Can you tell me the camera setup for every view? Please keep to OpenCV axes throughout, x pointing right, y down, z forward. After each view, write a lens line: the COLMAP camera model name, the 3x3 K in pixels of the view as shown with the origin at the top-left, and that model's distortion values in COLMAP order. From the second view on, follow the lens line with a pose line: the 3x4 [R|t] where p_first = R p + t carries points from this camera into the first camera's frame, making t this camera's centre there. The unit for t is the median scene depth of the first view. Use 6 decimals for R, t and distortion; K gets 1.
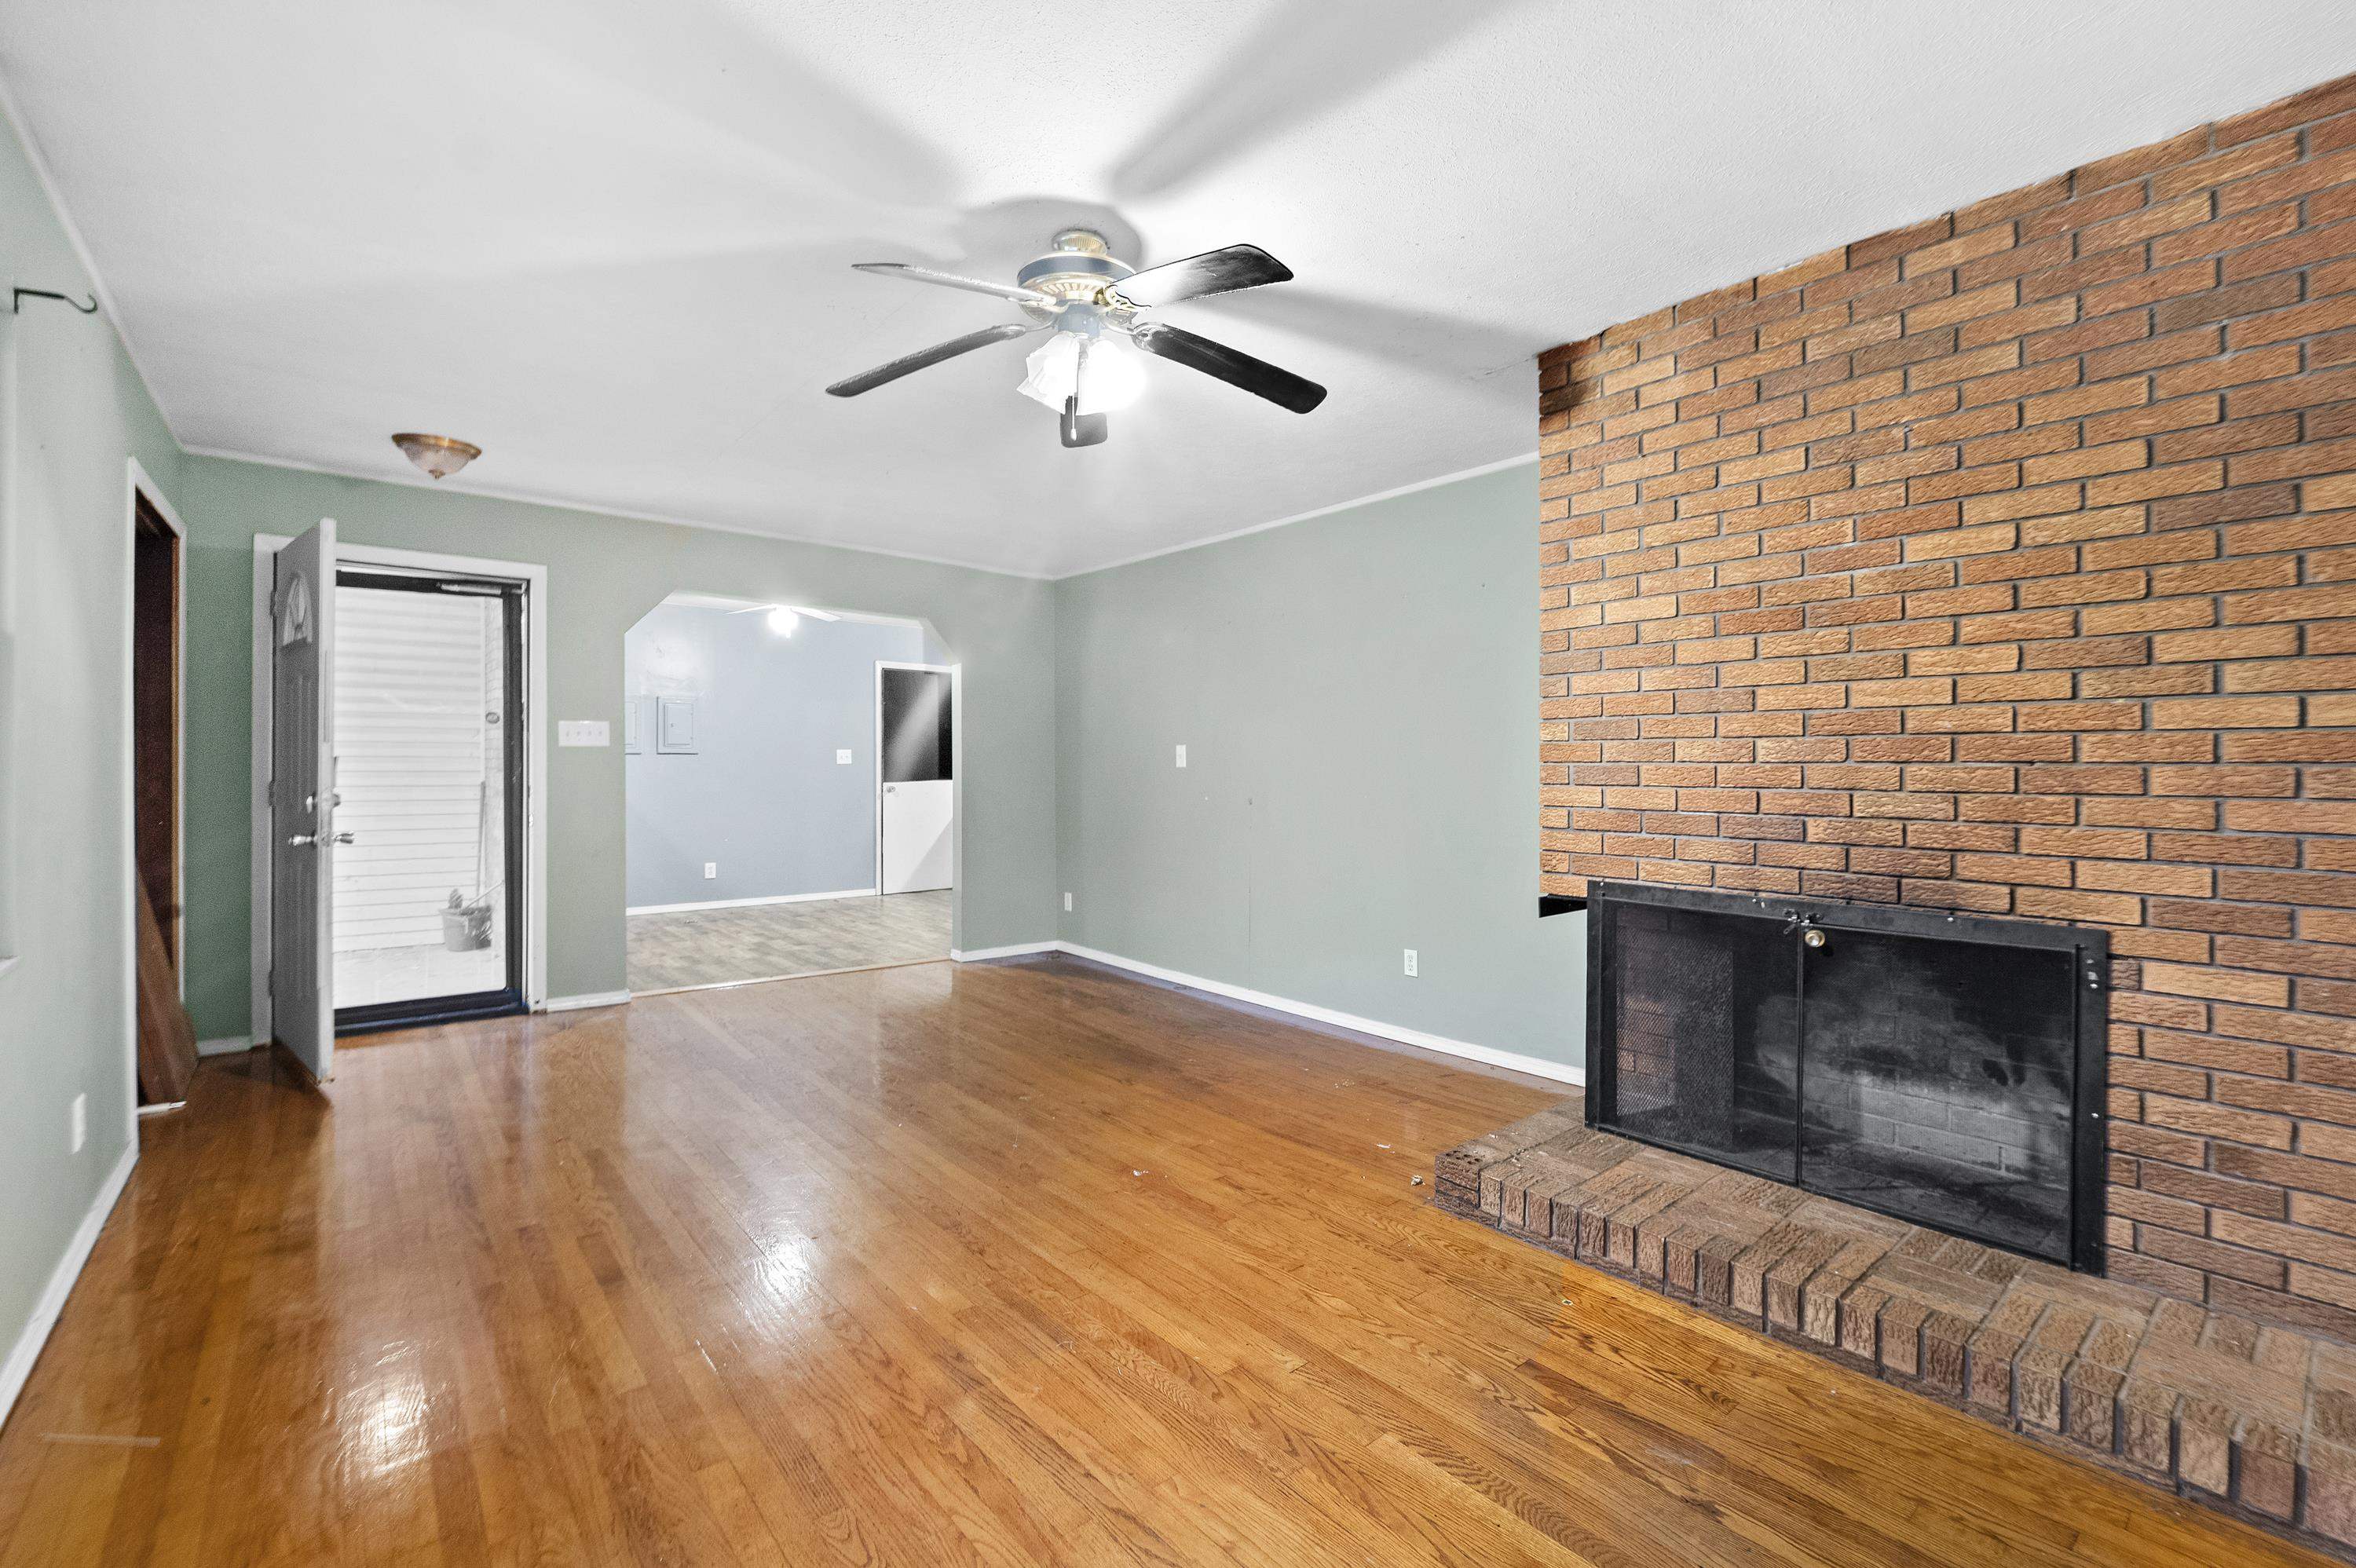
lens RADIAL K [[1007.3, 0, 1219.6], [0, 1007.3, 858.9], [0, 0, 1]] dist [-0.009978, 0.000301]
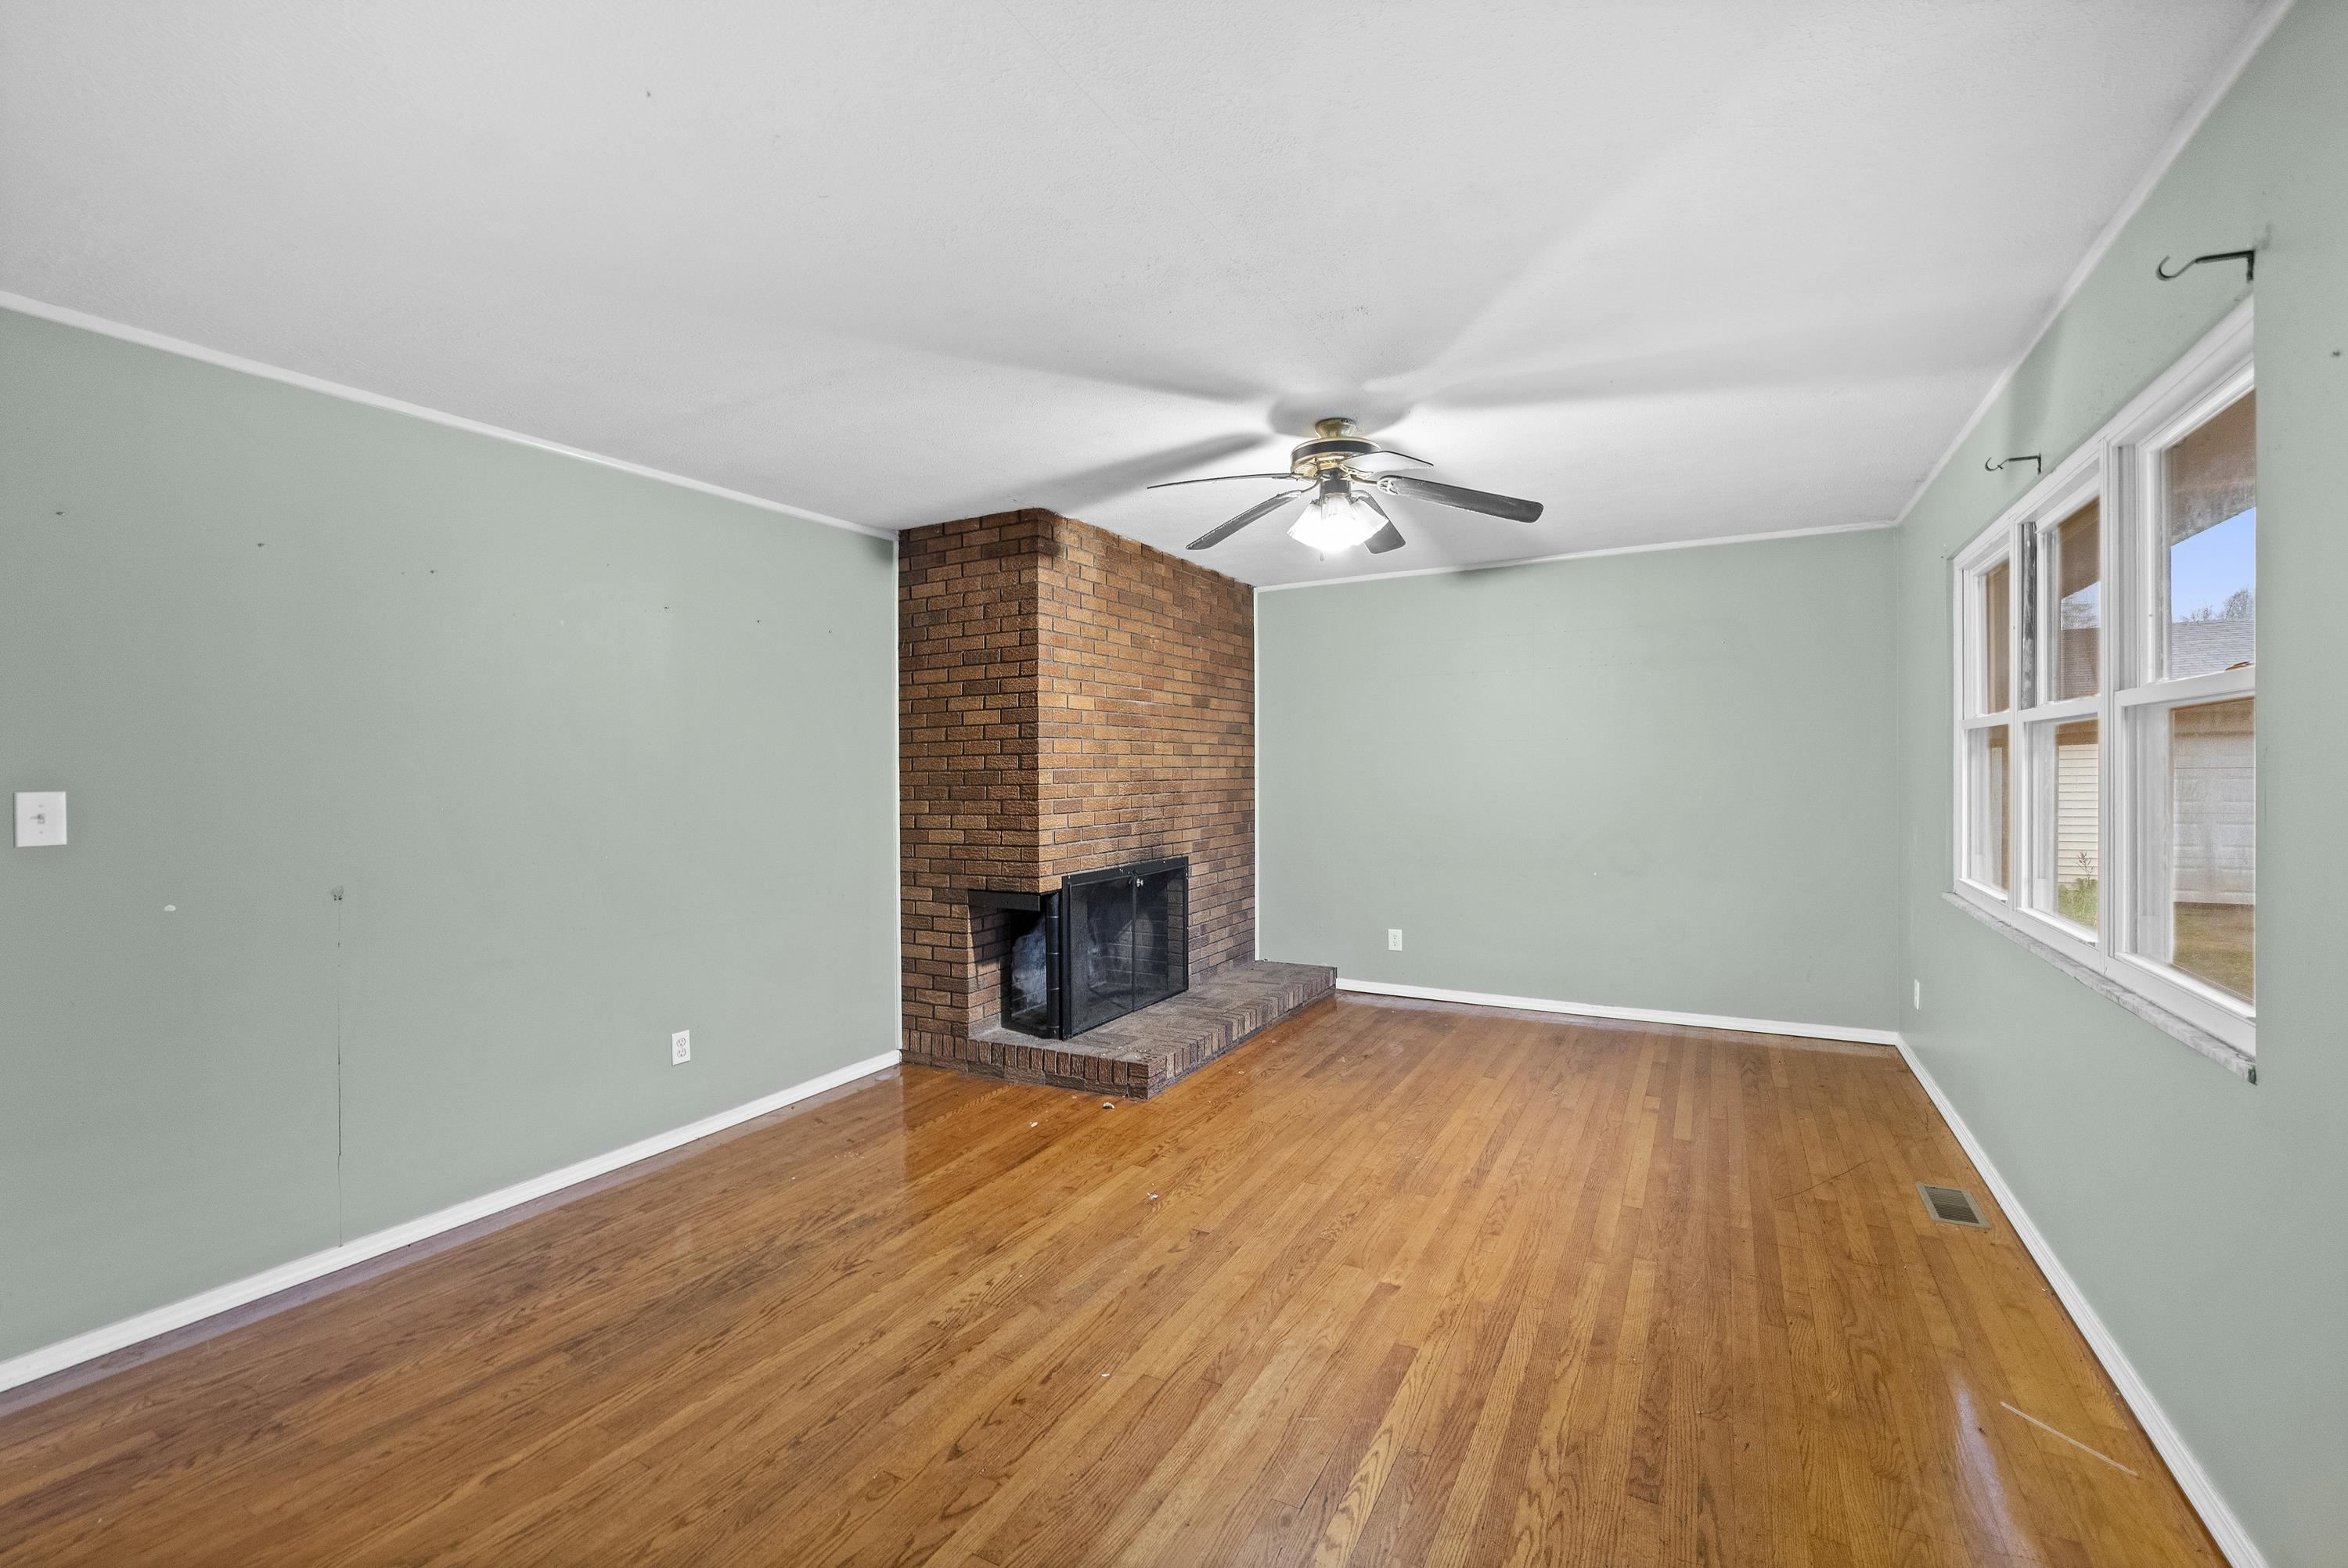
lens RADIAL K [[966.7, 0, 1165.3], [0, 966.7, 891.1], [0, 0, 1]] dist [-0.012293, 0.000050]
pose [[-0.328560, -0.110134, 0.938040, -1.196461], [0.102247, 0.983194, 0.151248, -0.183970], [-0.938932, 0.145606, -0.311777, 1.505971]]
